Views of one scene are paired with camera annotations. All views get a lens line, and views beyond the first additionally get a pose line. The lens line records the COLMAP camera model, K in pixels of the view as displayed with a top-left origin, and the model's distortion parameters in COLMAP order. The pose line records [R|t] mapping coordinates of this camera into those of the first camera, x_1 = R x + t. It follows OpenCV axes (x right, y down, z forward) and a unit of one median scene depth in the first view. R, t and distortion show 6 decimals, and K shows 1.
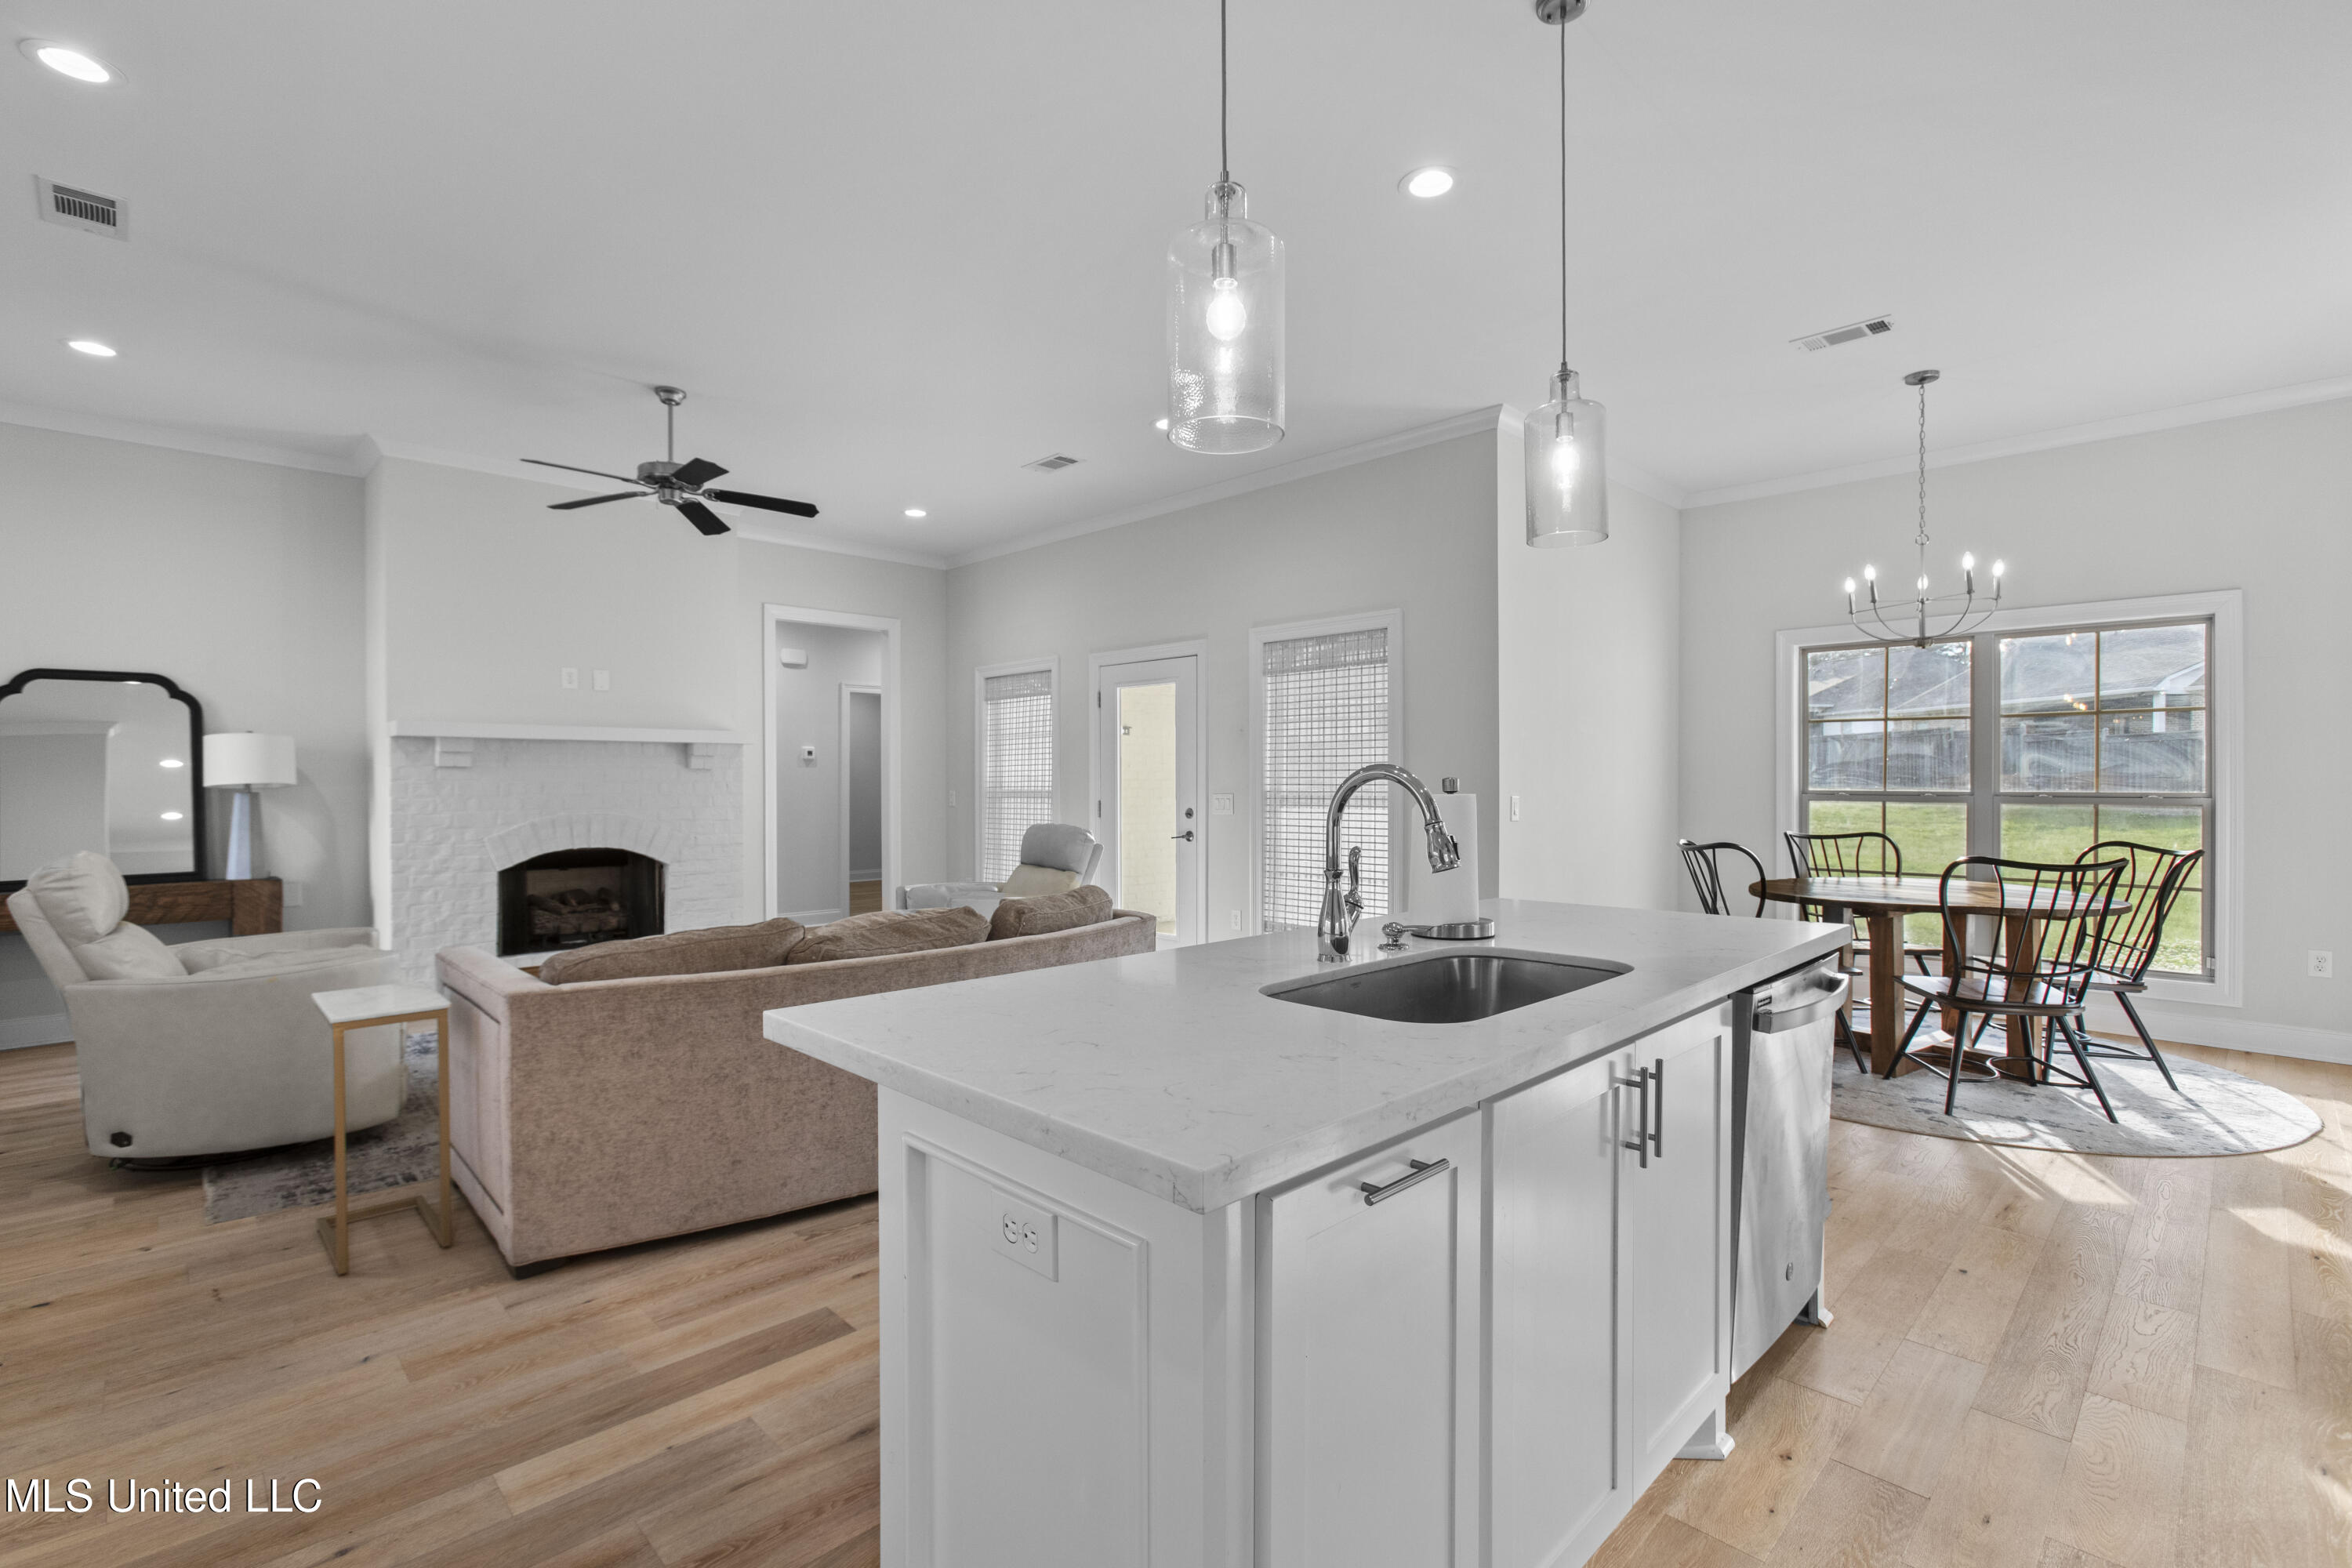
lens RADIAL K [[1040.4, 0, 1176.0], [0, 1040.4, 784.0], [0, 0, 1]] dist [0.000947, -0.000126]
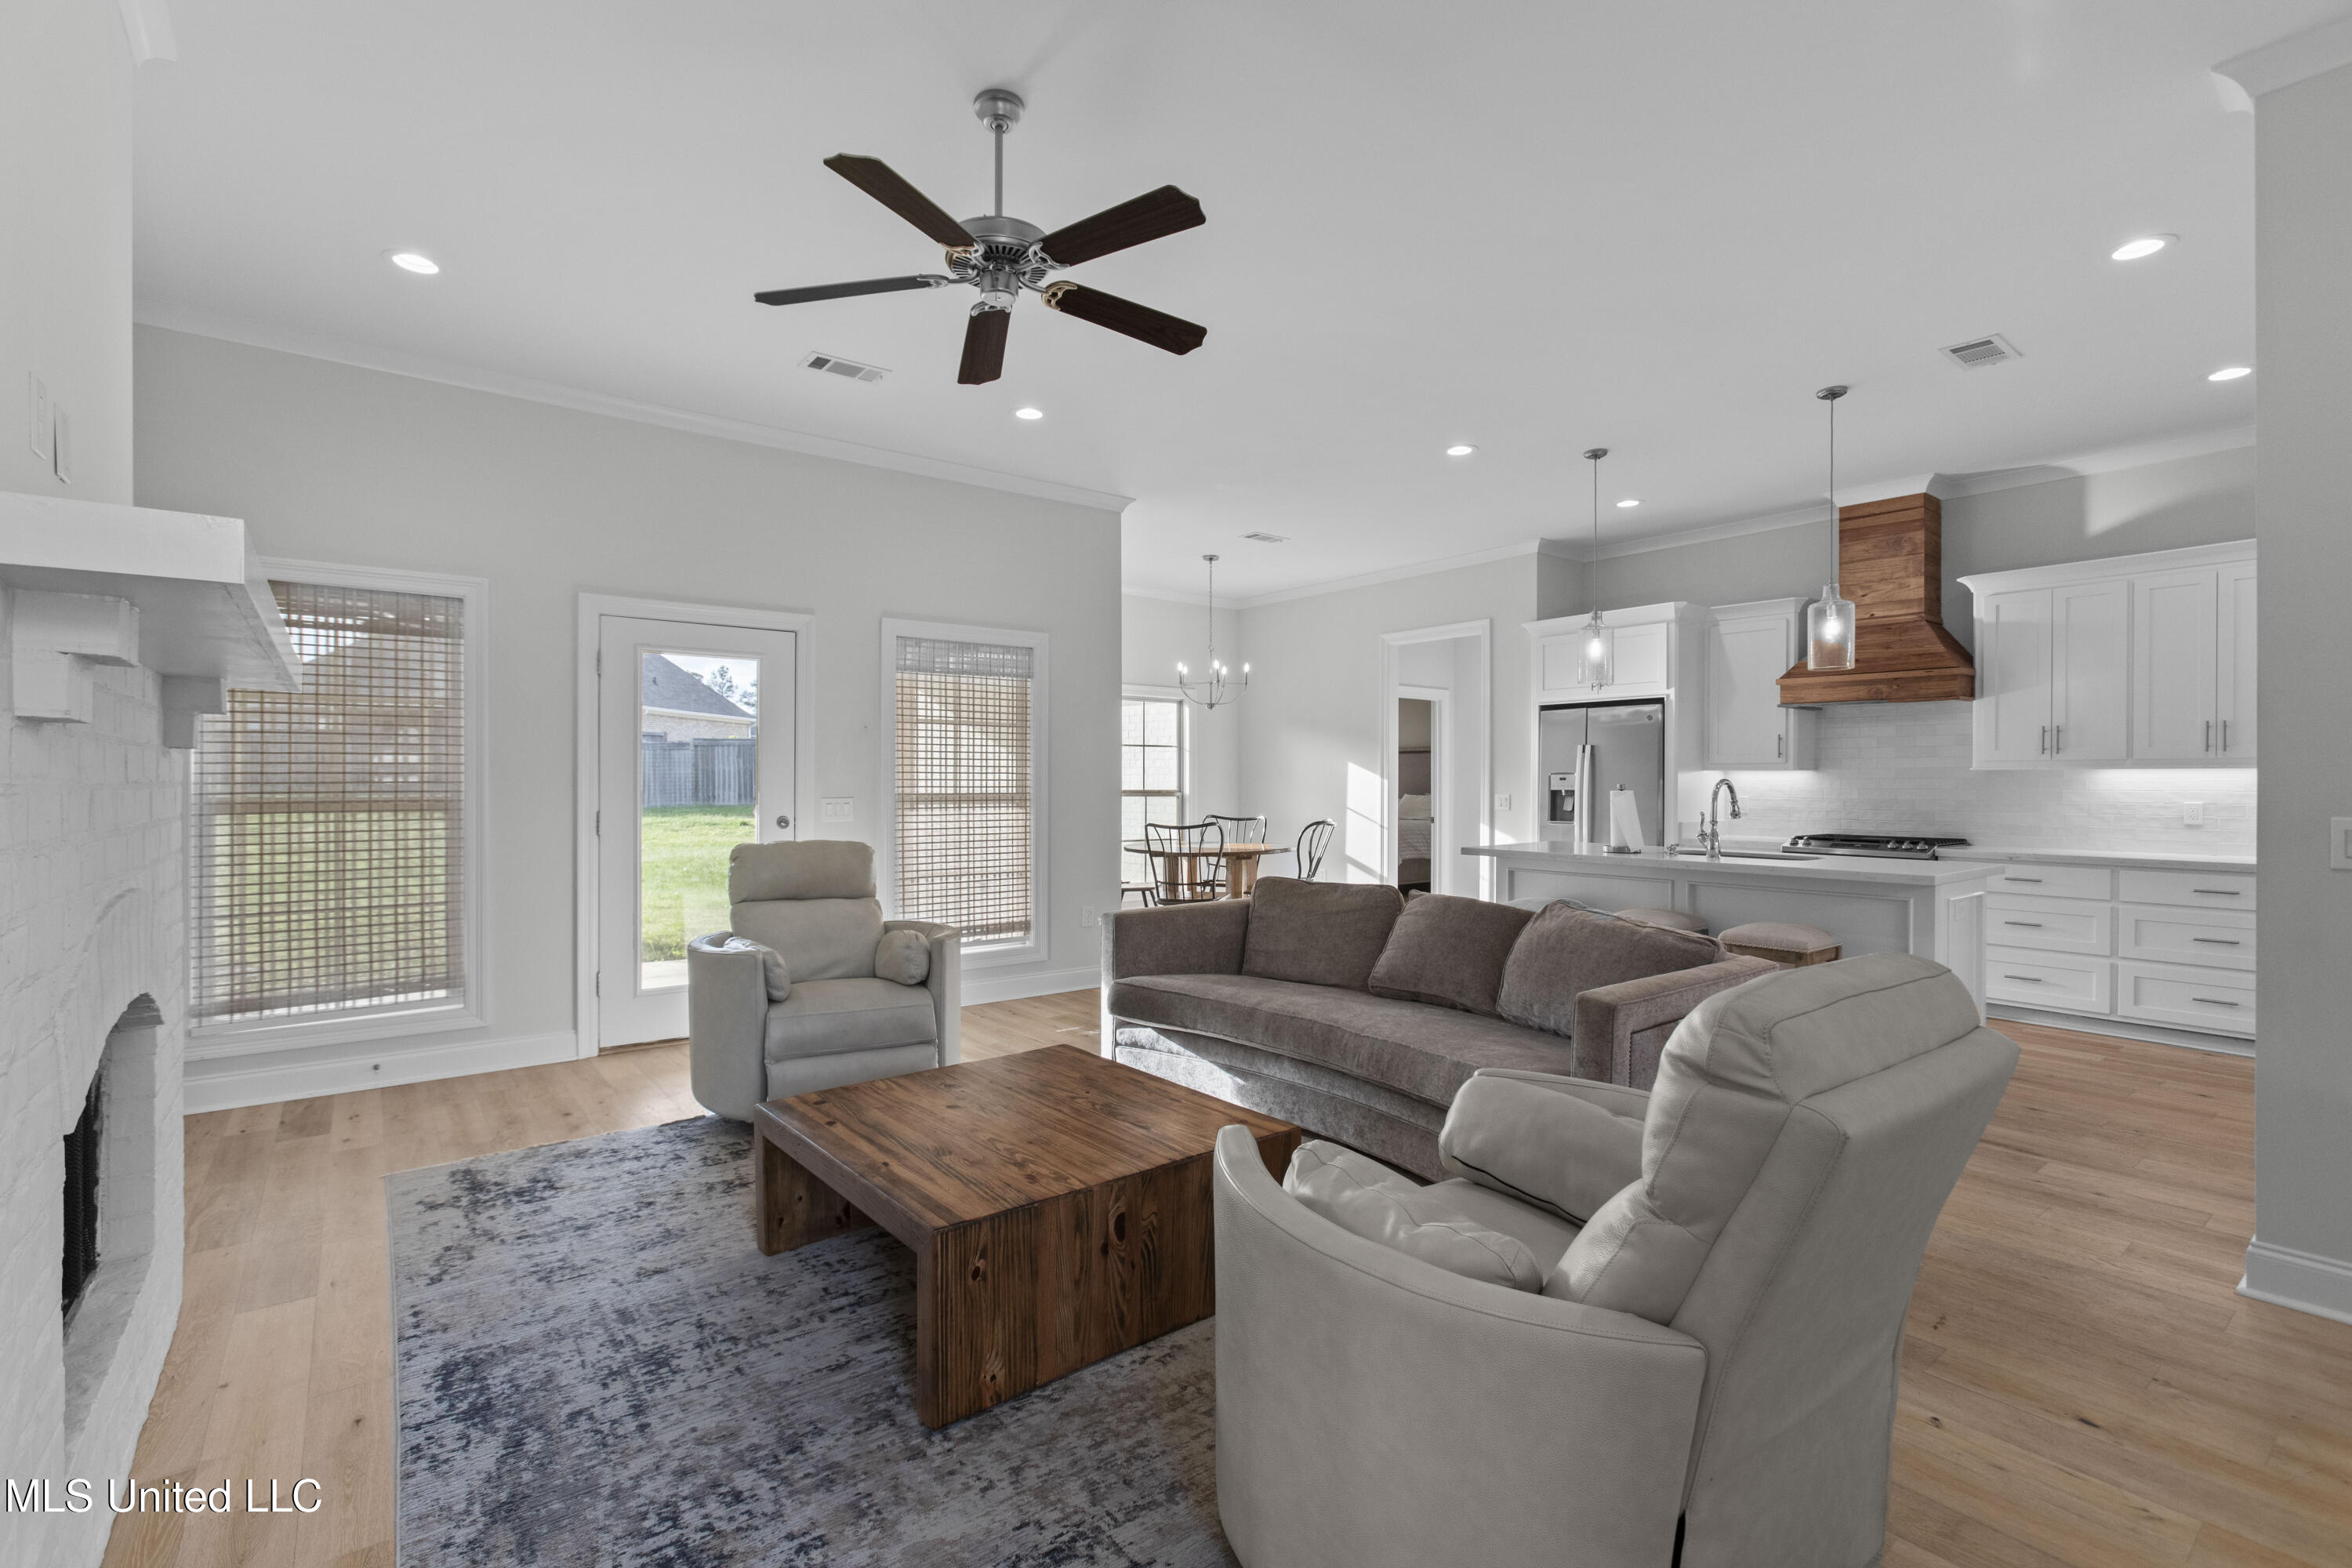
lens RADIAL K [[1040.4, 0, 1176.0], [0, 1040.4, 784.0], [0, 0, 1]] dist [0.000947, -0.000126]
pose [[0.102407, -0.007280, 0.994716, -1.037346], [0.011323, 0.999917, 0.006153, -0.011549], [-0.994678, 0.010634, 0.102481, 0.852275]]
